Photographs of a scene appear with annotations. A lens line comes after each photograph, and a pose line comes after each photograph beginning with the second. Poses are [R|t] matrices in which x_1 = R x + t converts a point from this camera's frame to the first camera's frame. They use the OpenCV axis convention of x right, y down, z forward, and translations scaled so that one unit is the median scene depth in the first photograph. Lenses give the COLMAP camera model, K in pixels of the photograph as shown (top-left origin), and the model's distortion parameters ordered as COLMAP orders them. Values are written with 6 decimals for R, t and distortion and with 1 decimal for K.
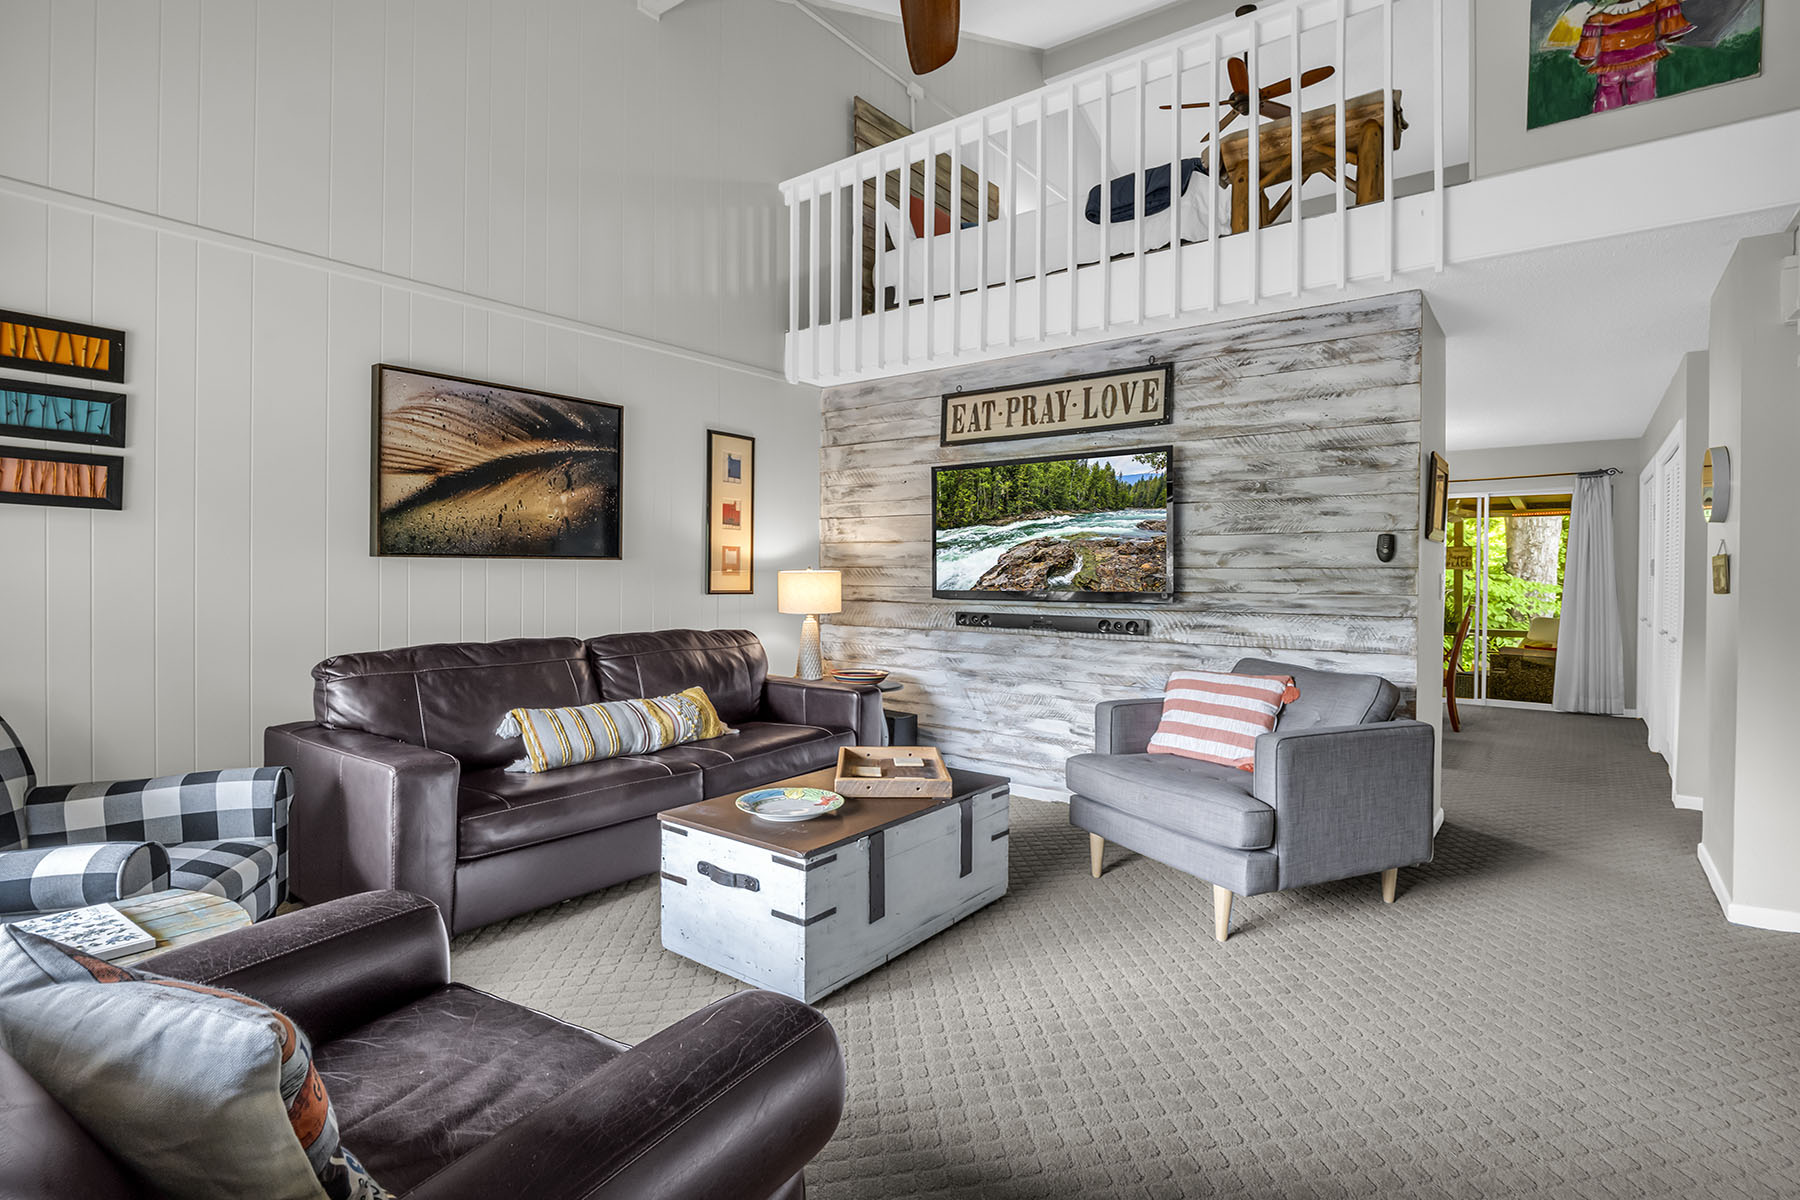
lens RADIAL K [[872.9, 0, 928.9], [0, 872.9, 582.8], [0, 0, 1]] dist [-0.008881, -0.006781]
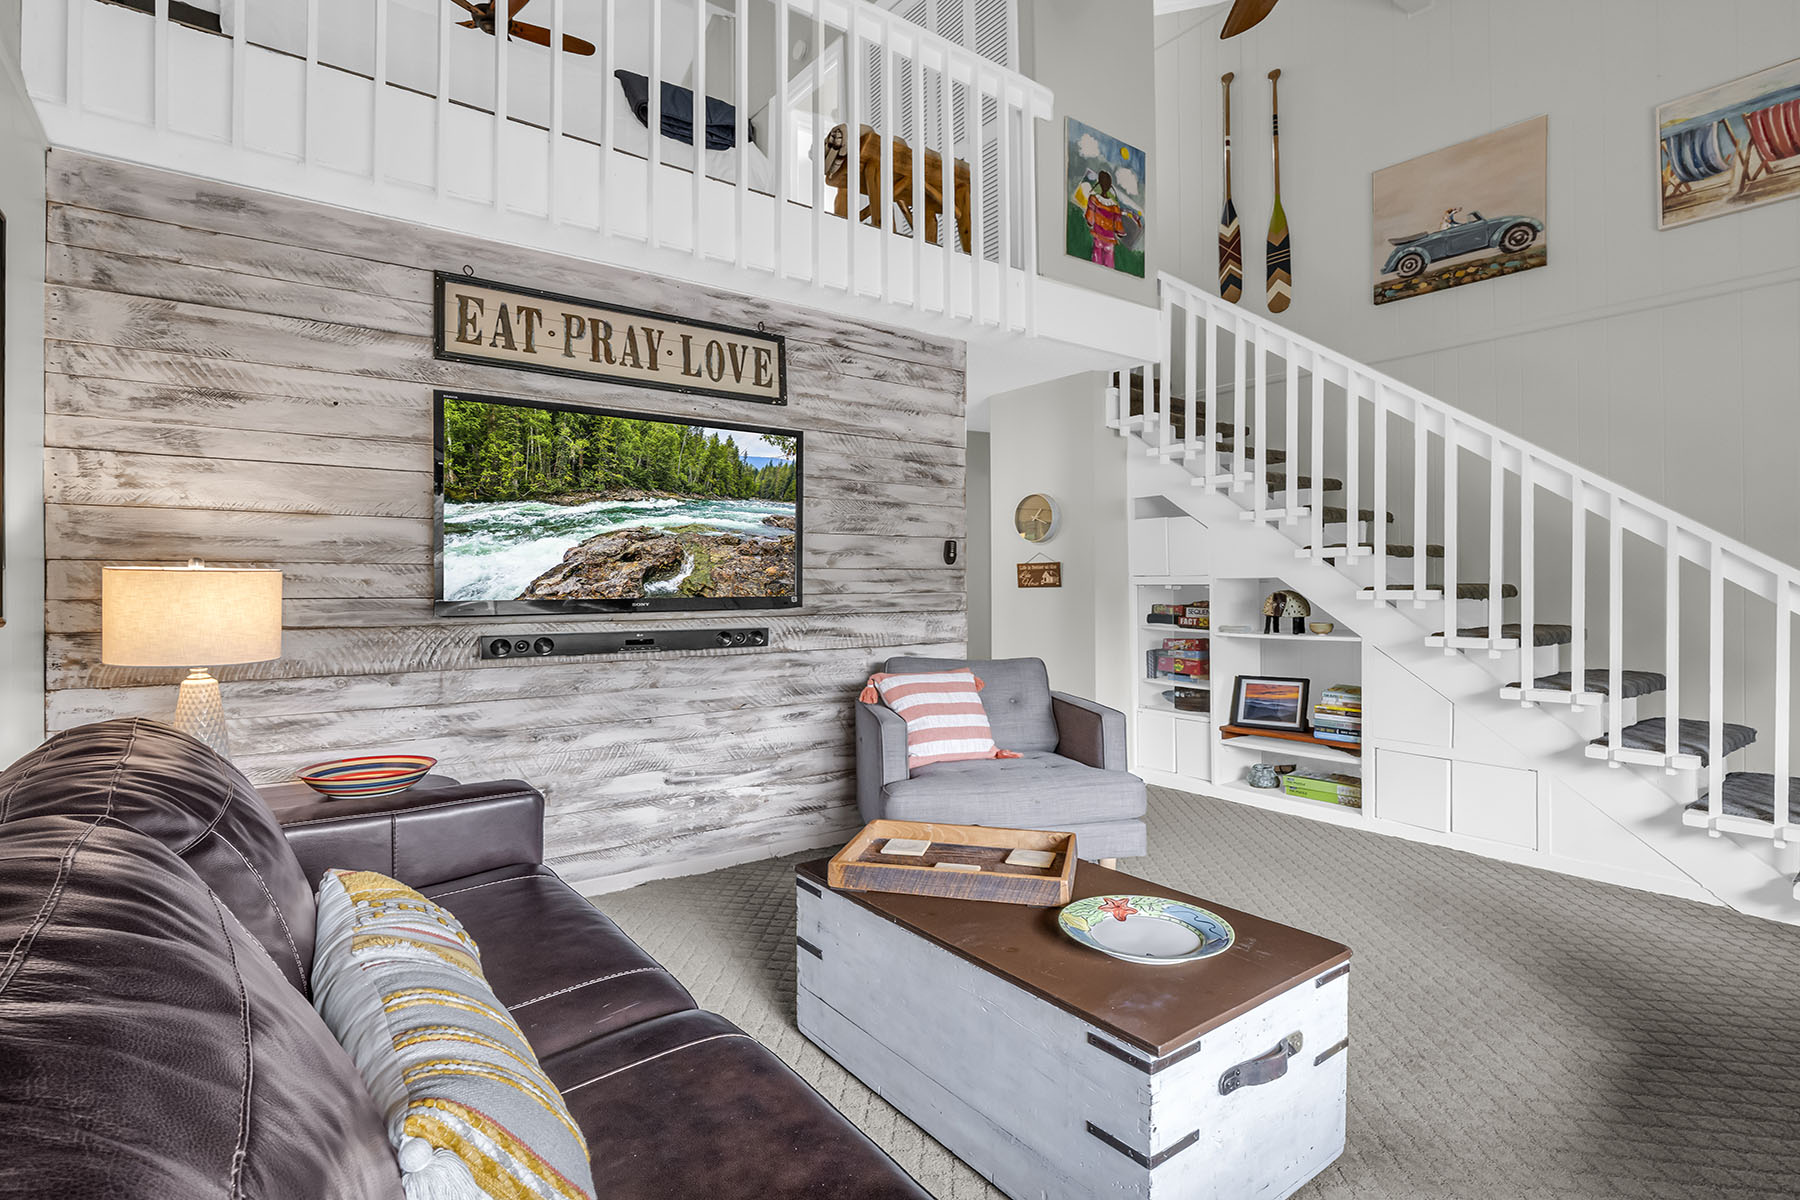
lens RADIAL K [[872.9, 0, 891.0], [0, 872.9, 588.3], [0, 0, 1]] dist [-0.008881, -0.006781]
pose [[0.285925, -0.025634, 0.957909, -0.509161], [0.002108, 0.999657, 0.026122, -0.018369], [-0.958250, -0.005449, 0.285880, 0.596465]]
